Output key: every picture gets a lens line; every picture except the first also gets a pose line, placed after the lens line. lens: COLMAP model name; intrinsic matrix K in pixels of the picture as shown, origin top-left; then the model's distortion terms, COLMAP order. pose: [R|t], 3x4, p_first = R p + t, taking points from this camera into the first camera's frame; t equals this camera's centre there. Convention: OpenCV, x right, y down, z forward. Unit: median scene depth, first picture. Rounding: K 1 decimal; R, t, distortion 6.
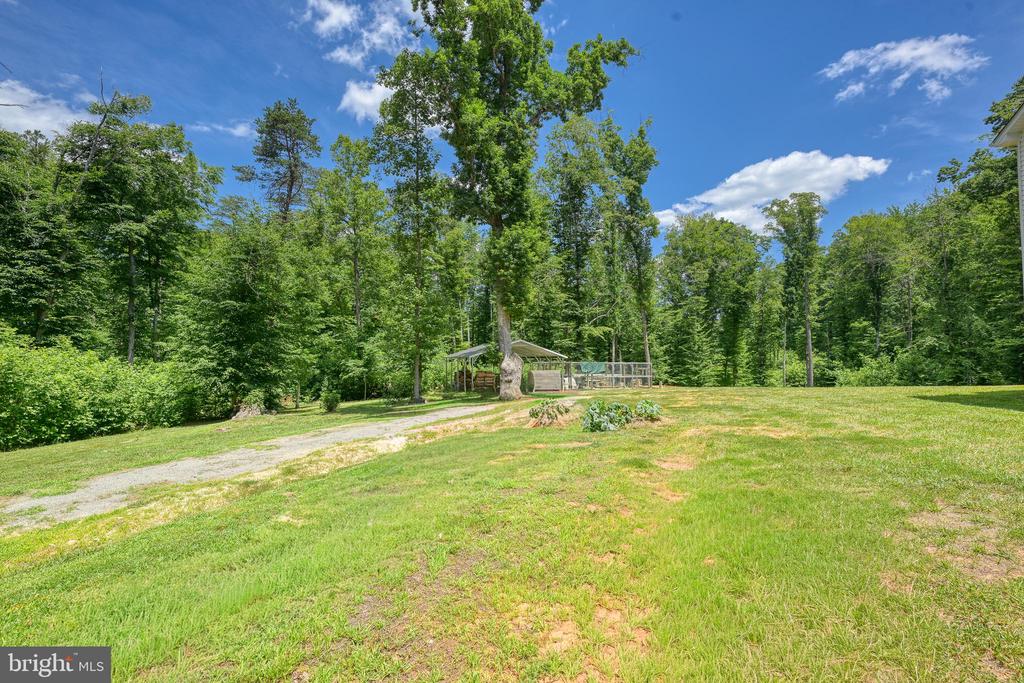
lens RADIAL K [[446.4, 0, 512.8], [0, 446.4, 335.0], [0, 0, 1]] dist [0.012285, 0.001714]
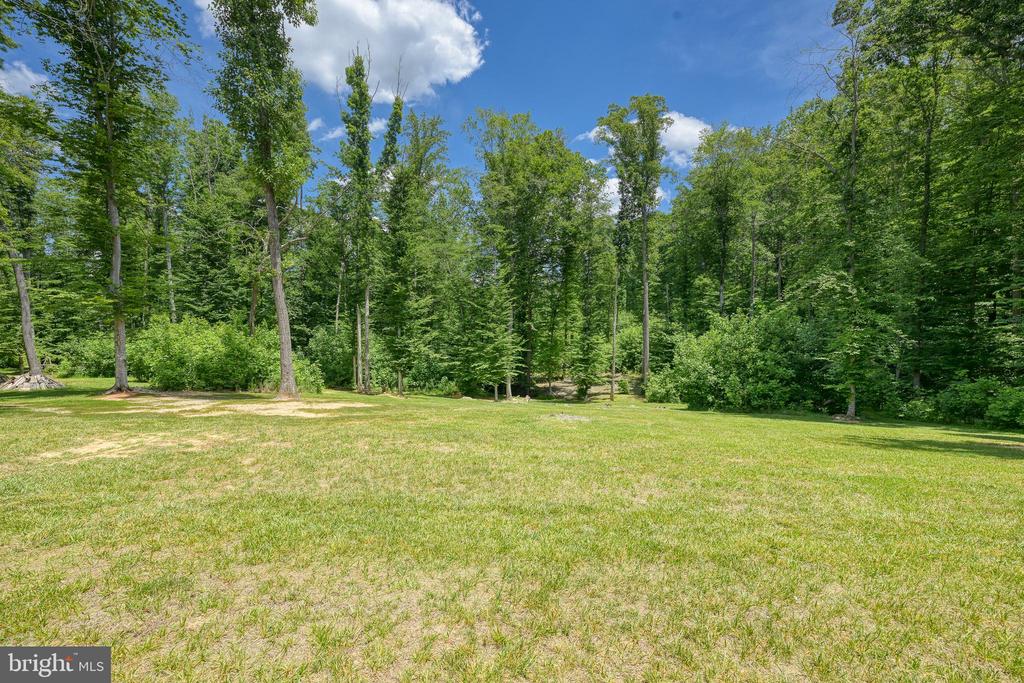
lens RADIAL K [[401.3, 0, 504.3], [0, 401.3, 335.1], [0, 0, 1]] dist [0.002763, -0.000448]
pose [[0.974622, -0.012079, 0.223530, 0.262033], [-0.005926, 0.996801, 0.079702, 0.024673], [-0.223777, -0.079003, 0.971433, 0.370624]]
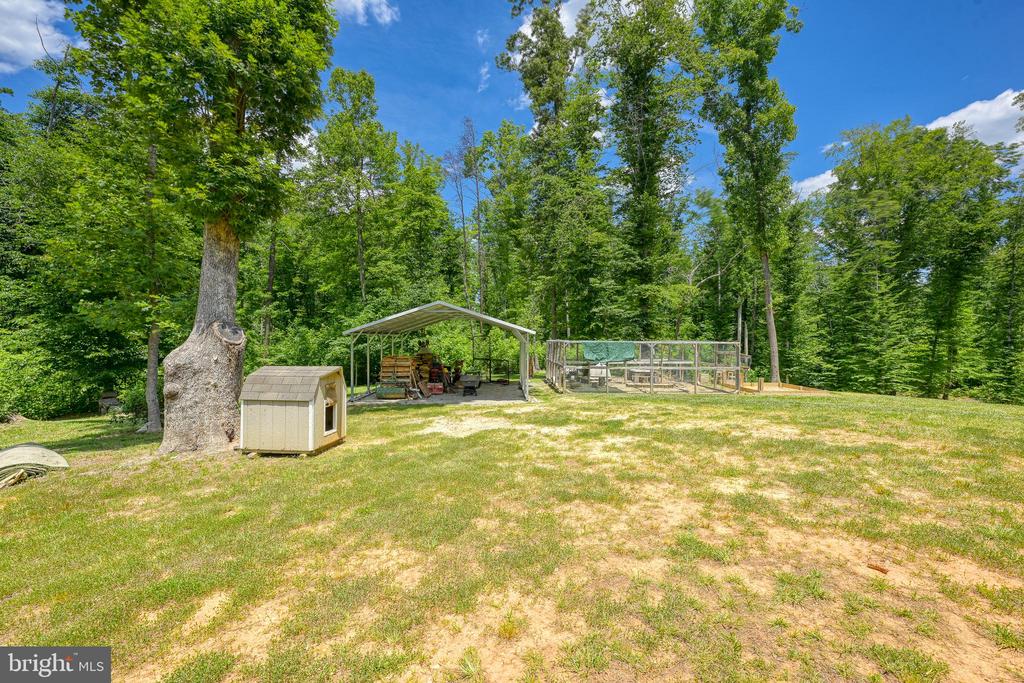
lens RADIAL K [[401.3, 0, 509.7], [0, 401.3, 331.6], [0, 0, 1]] dist [0.002763, -0.000448]
pose [[0.932165, -0.004679, -0.362004, 0.101135], [0.022053, 0.998793, 0.043878, 0.009529], [0.361361, -0.048885, 0.931143, 0.210065]]
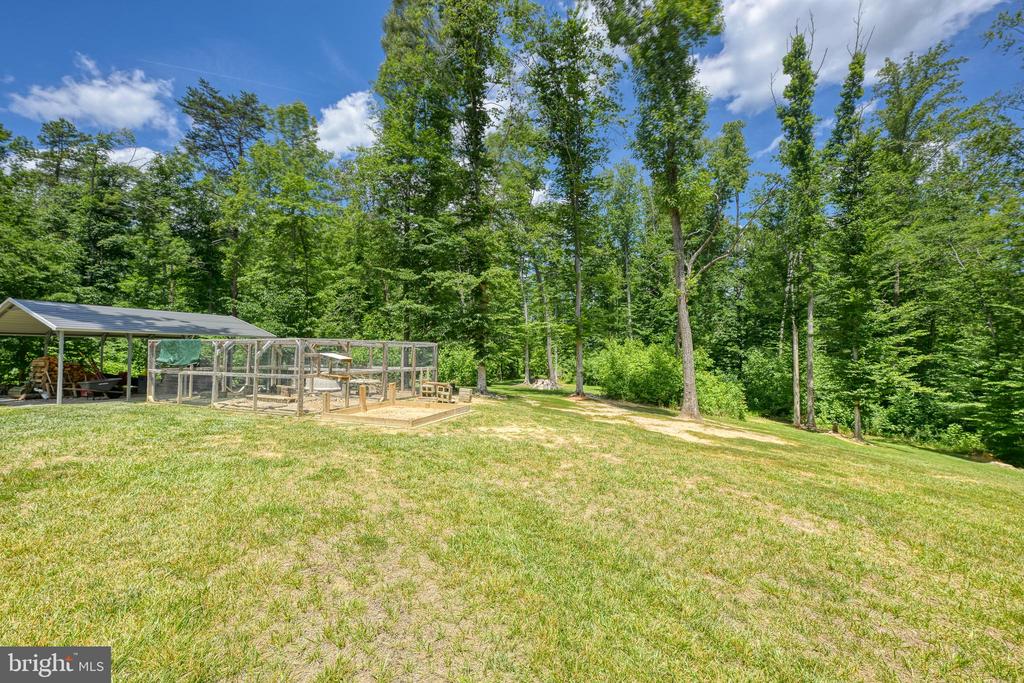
lens RADIAL K [[401.3, 0, 512.8], [0, 401.3, 338.0], [0, 0, 1]] dist [0.002763, -0.000448]
pose [[0.711433, -0.027870, -0.702201, 0.349480], [0.046128, 0.998910, 0.007089, 0.042430], [0.701238, -0.037435, 0.711943, 0.464100]]
